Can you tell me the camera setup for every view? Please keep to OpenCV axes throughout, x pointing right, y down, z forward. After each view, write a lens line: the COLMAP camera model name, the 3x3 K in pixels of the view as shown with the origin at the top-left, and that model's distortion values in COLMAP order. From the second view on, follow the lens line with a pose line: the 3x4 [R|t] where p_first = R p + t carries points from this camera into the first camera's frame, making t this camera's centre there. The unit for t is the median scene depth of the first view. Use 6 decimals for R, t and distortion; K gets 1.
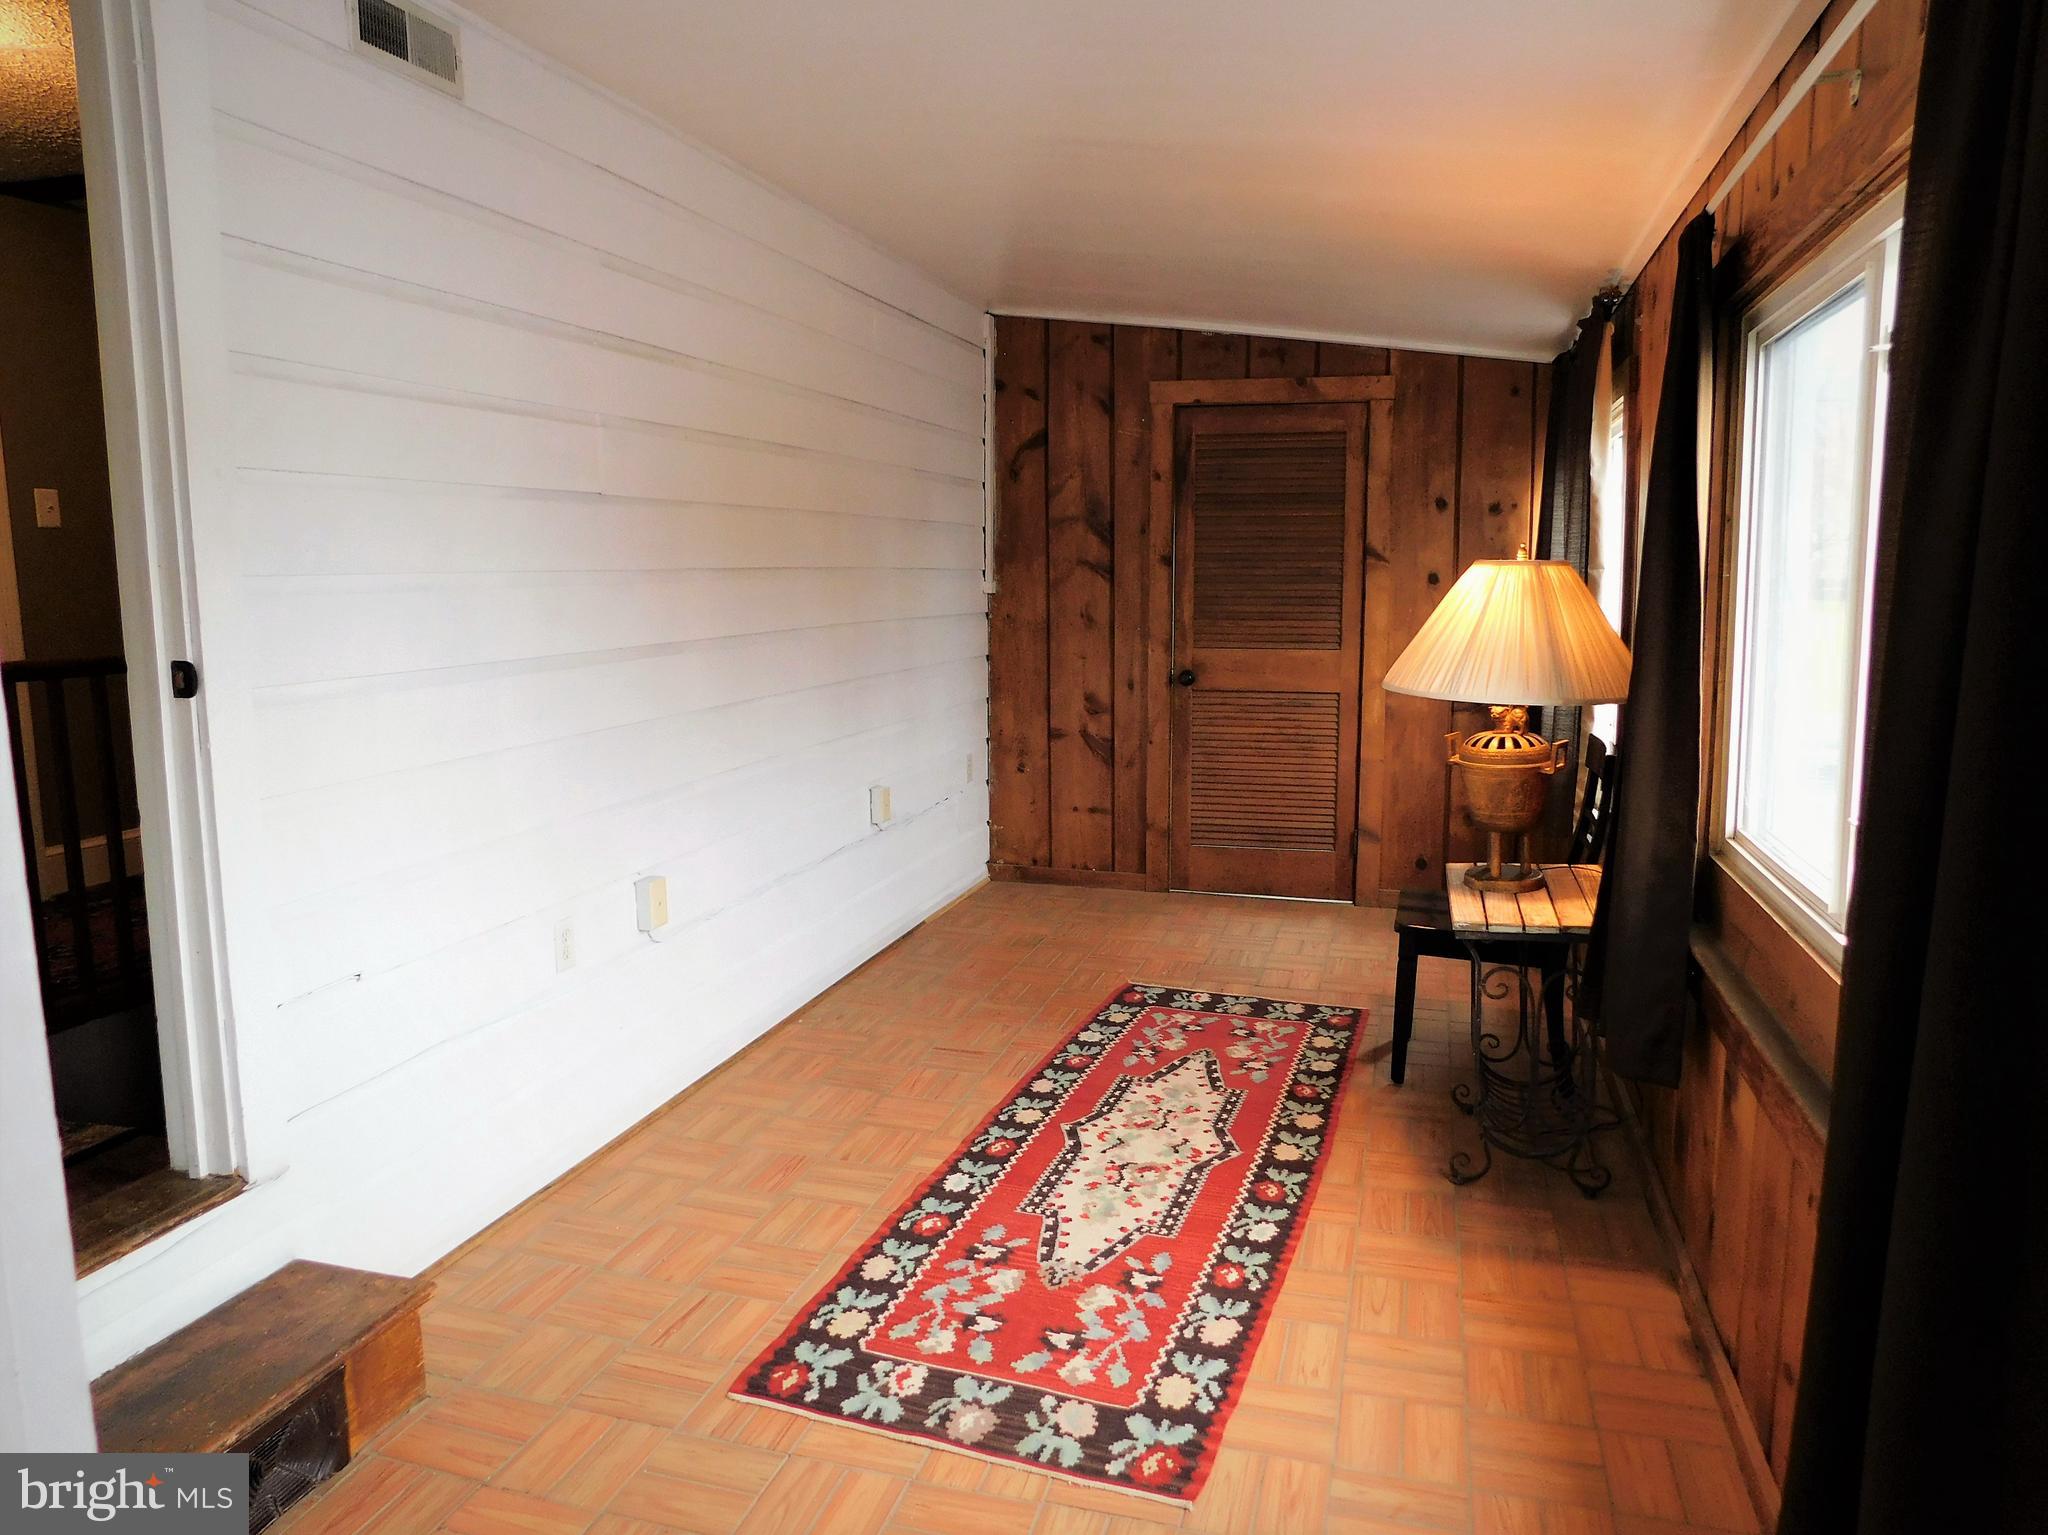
lens RADIAL K [[1393.8, 0, 1029.3], [0, 1393.8, 760.8], [0, 0, 1]] dist [-0.065532, 0.060107]
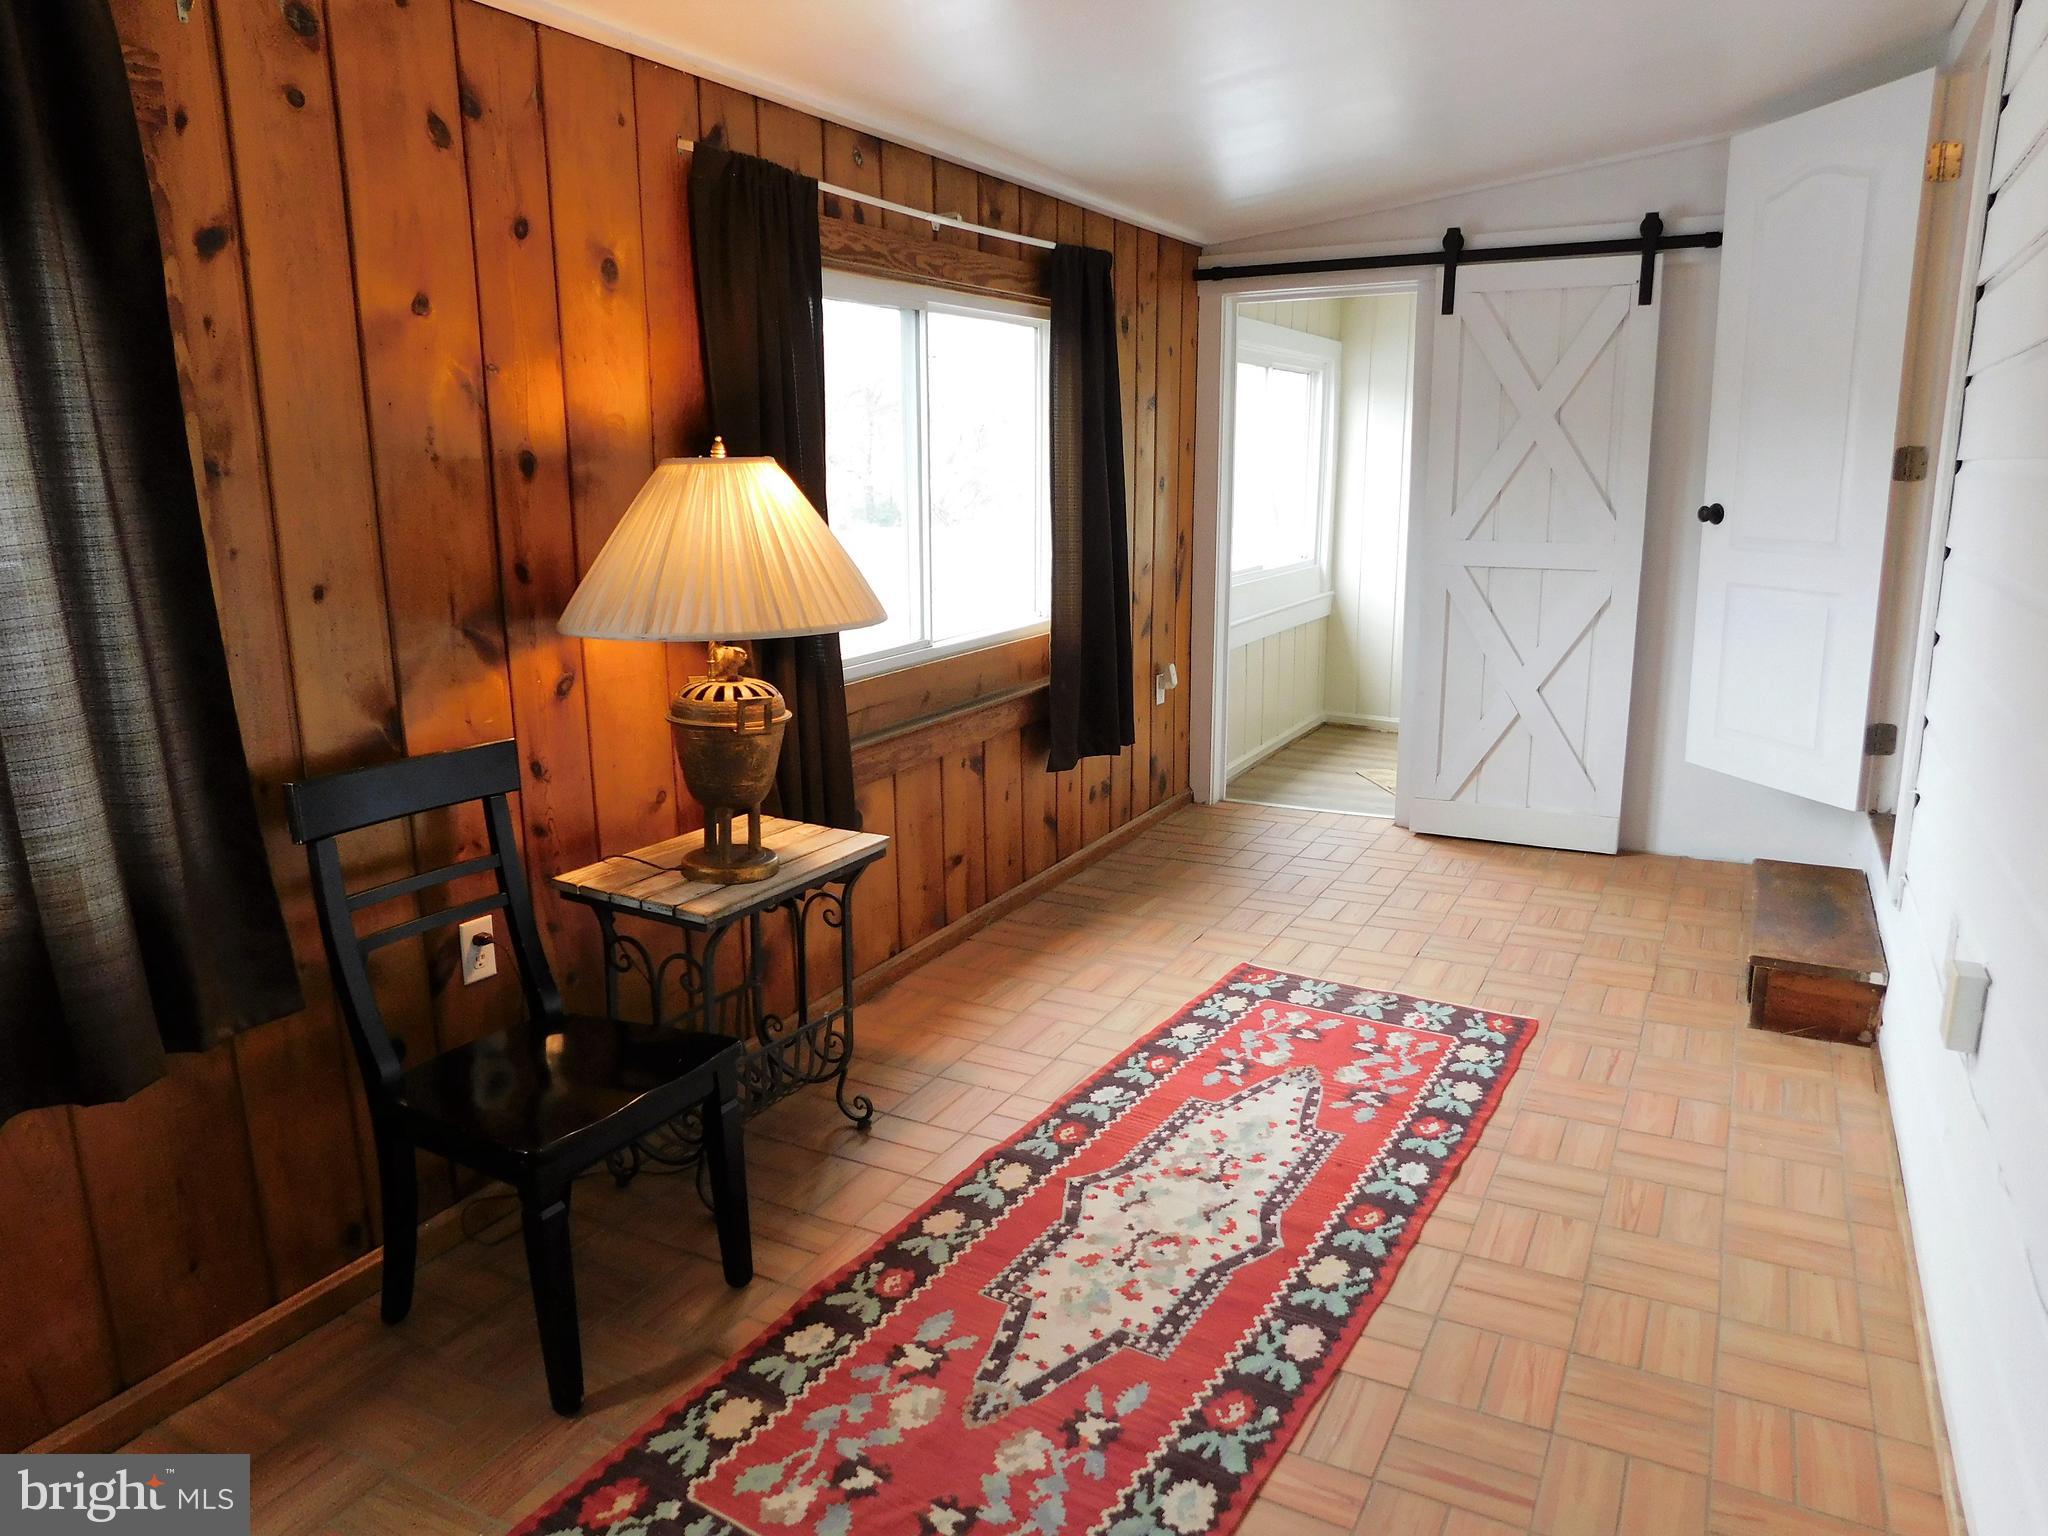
lens RADIAL K [[1393.8, 0, 1029.3], [0, 1393.8, 761.3], [0, 0, 1]] dist [-0.065532, 0.060107]
pose [[-0.977366, -0.027484, 0.209761, 0.009495], [0.046039, 0.940130, 0.337693, -0.259141], [-0.206484, 0.339707, -0.917586, 1.867279]]
